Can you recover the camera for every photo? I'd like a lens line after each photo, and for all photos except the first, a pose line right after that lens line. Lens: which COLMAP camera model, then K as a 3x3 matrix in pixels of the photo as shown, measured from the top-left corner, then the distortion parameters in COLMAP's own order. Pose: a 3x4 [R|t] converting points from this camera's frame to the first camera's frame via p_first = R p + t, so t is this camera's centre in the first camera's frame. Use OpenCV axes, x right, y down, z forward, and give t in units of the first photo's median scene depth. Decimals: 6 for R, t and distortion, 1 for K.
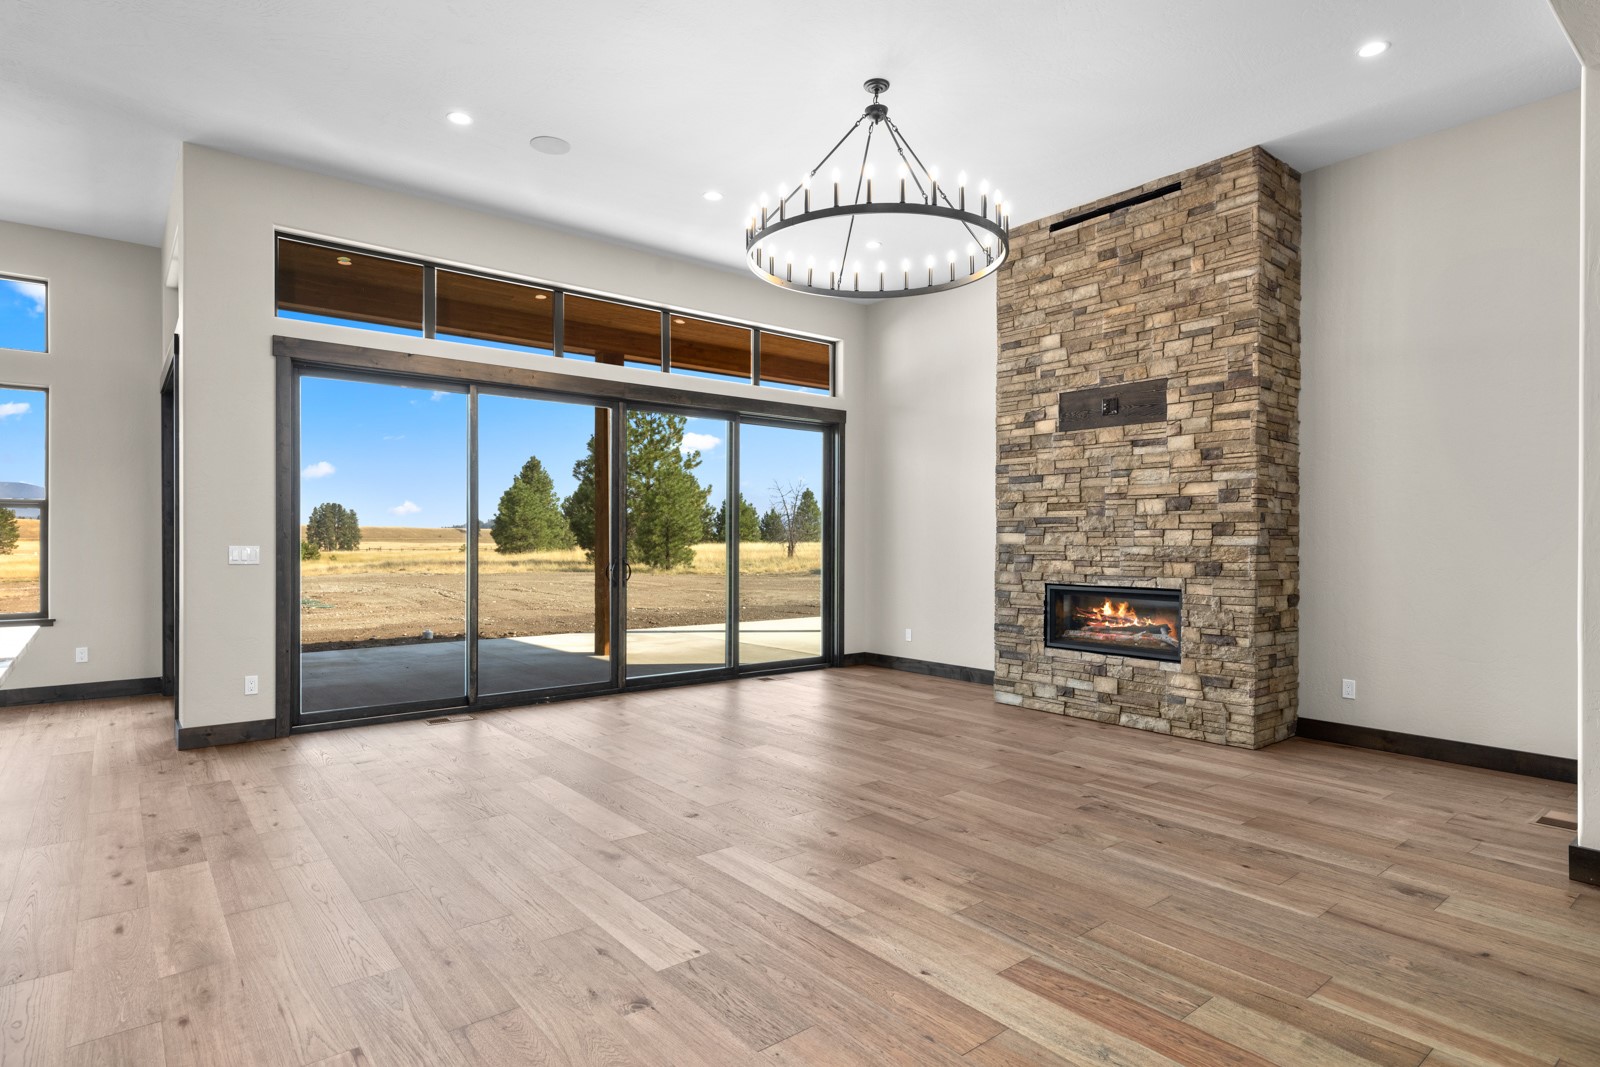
lens RADIAL K [[855.4, 0, 795.4], [0, 855.4, 539.4], [0, 0, 1]] dist [0.000810, 0.000359]
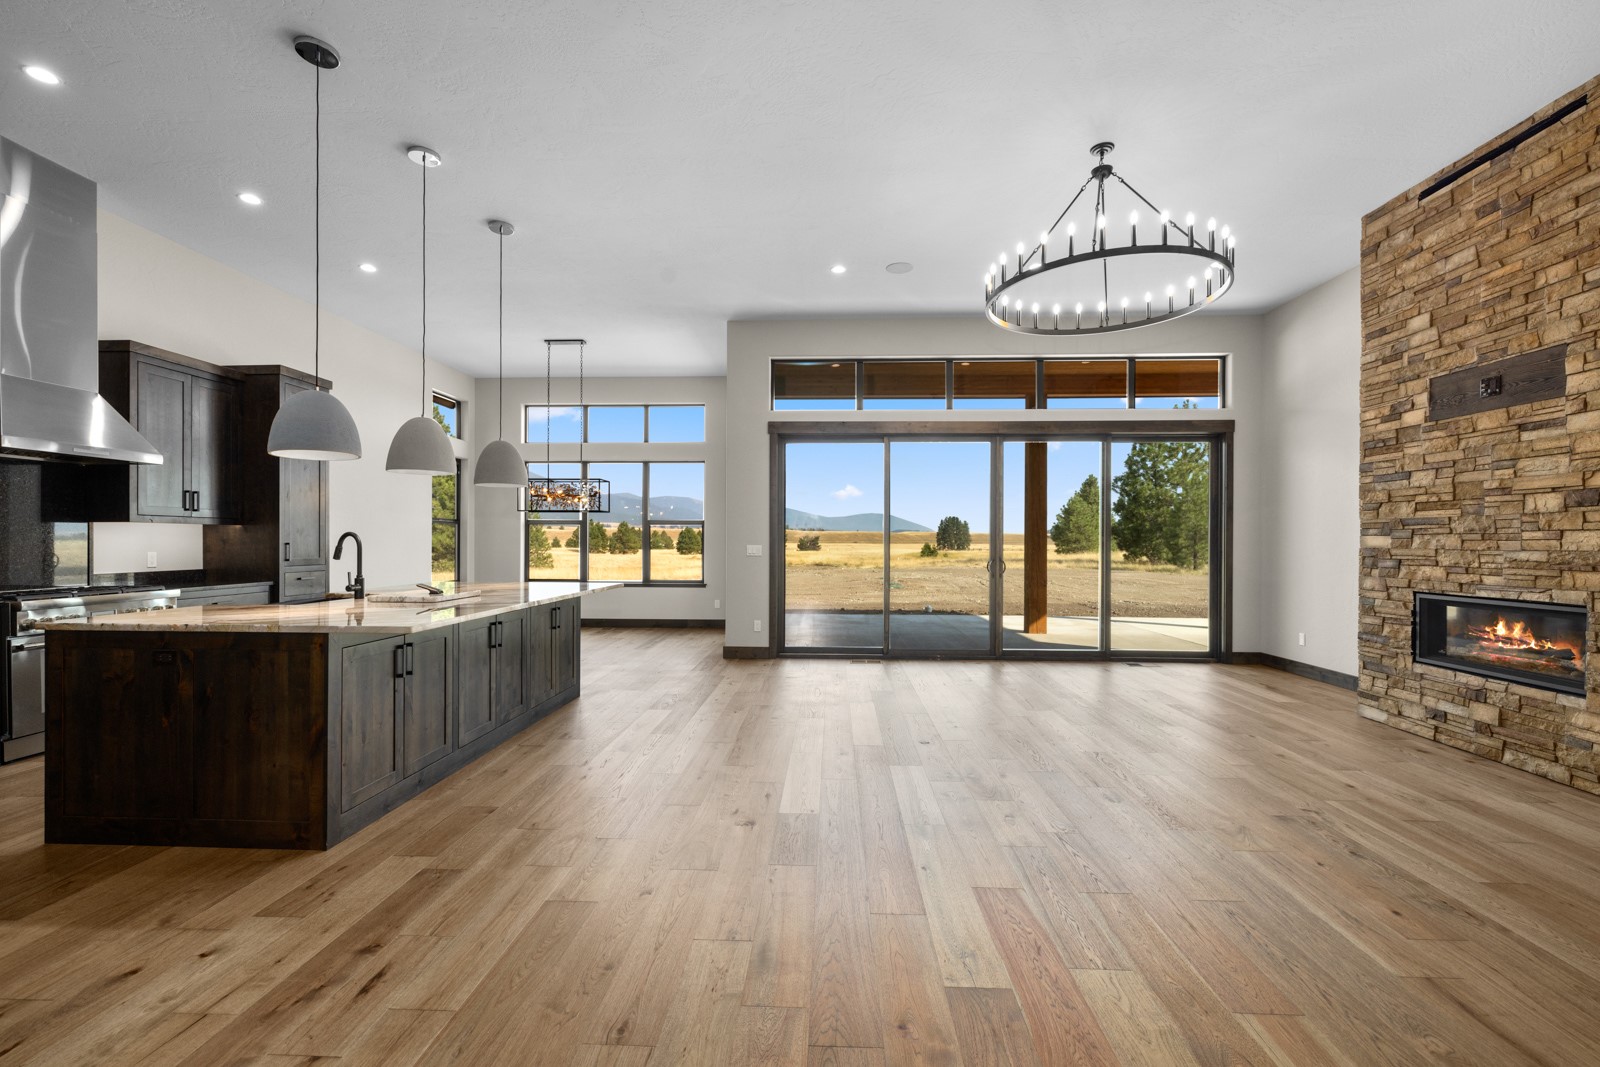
lens RADIAL K [[672.1, 0, 794.7], [0, 672.1, 539.5], [0, 0, 1]] dist [0.001709, 0.000017]
pose [[0.743877, -0.000925, -0.668316, 0.315882], [-0.002138, 0.999991, -0.003763, 0.000841], [0.668313, 0.004228, 0.743868, 0.040618]]
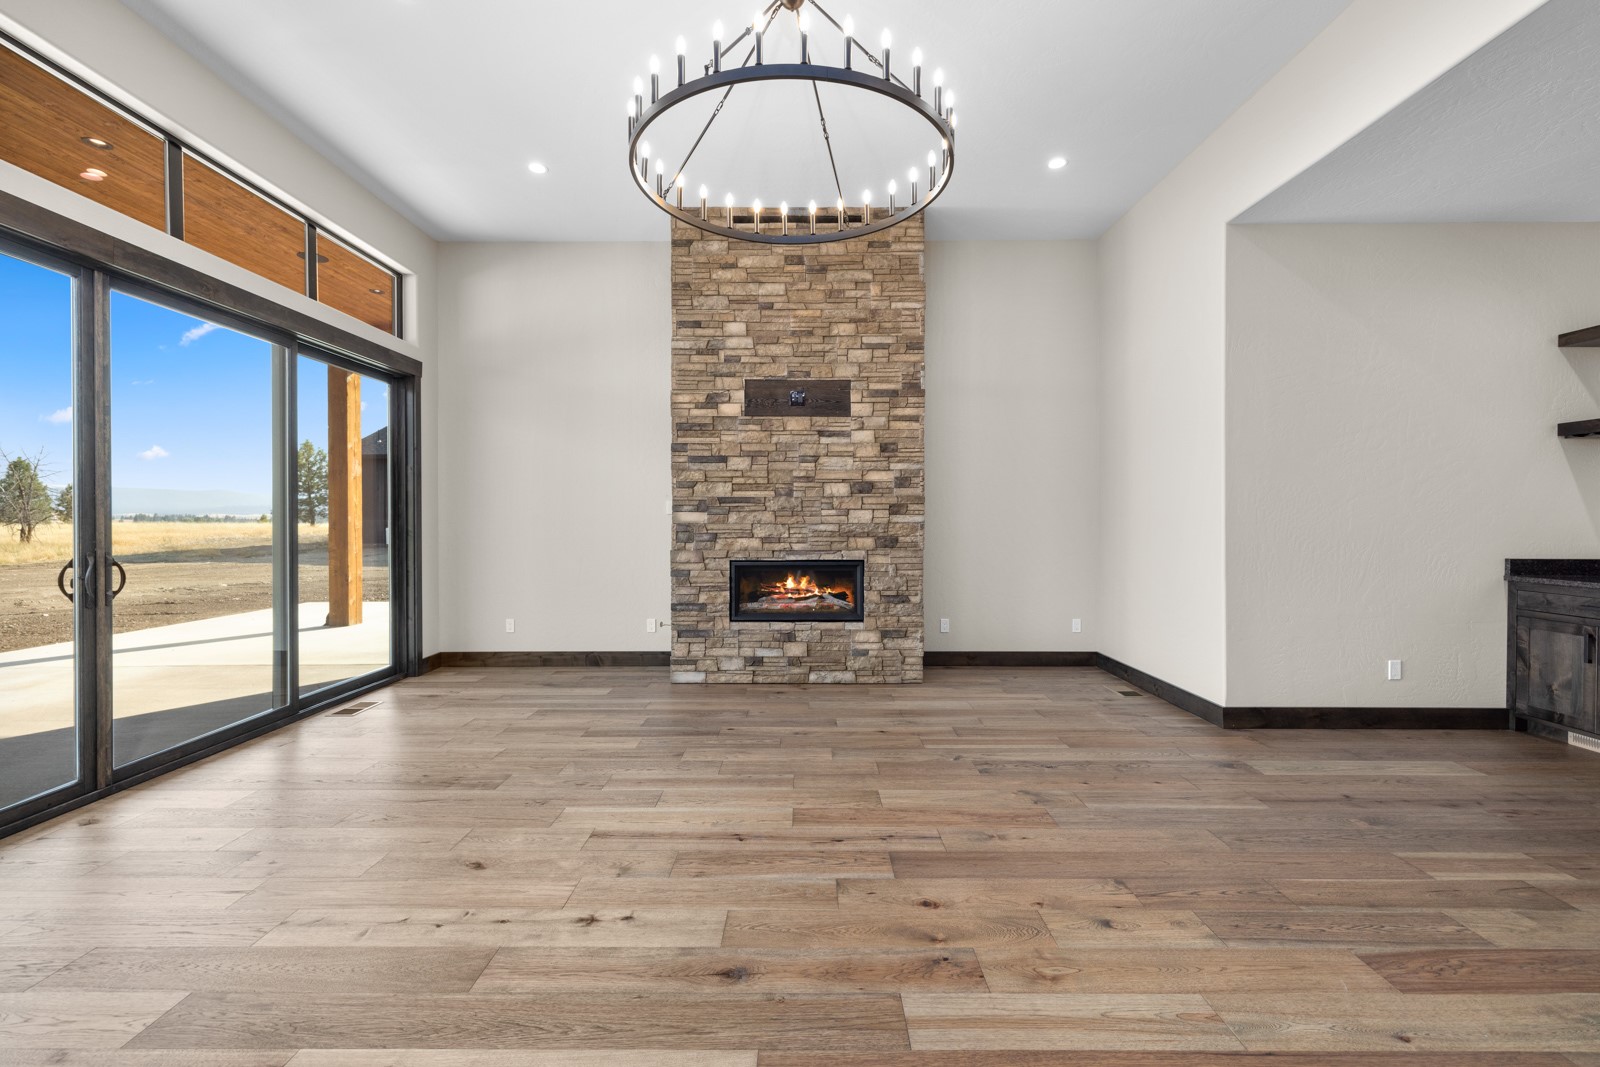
lens RADIAL K [[672.1, 0, 797.6], [0, 672.1, 523.8], [0, 0, 1]] dist [0.001709, 0.000017]
pose [[0.629719, -0.009004, 0.776771, -0.326749], [0.003248, 0.999955, 0.008958, -0.000280], [-0.776817, -0.003118, 0.629719, 0.474023]]
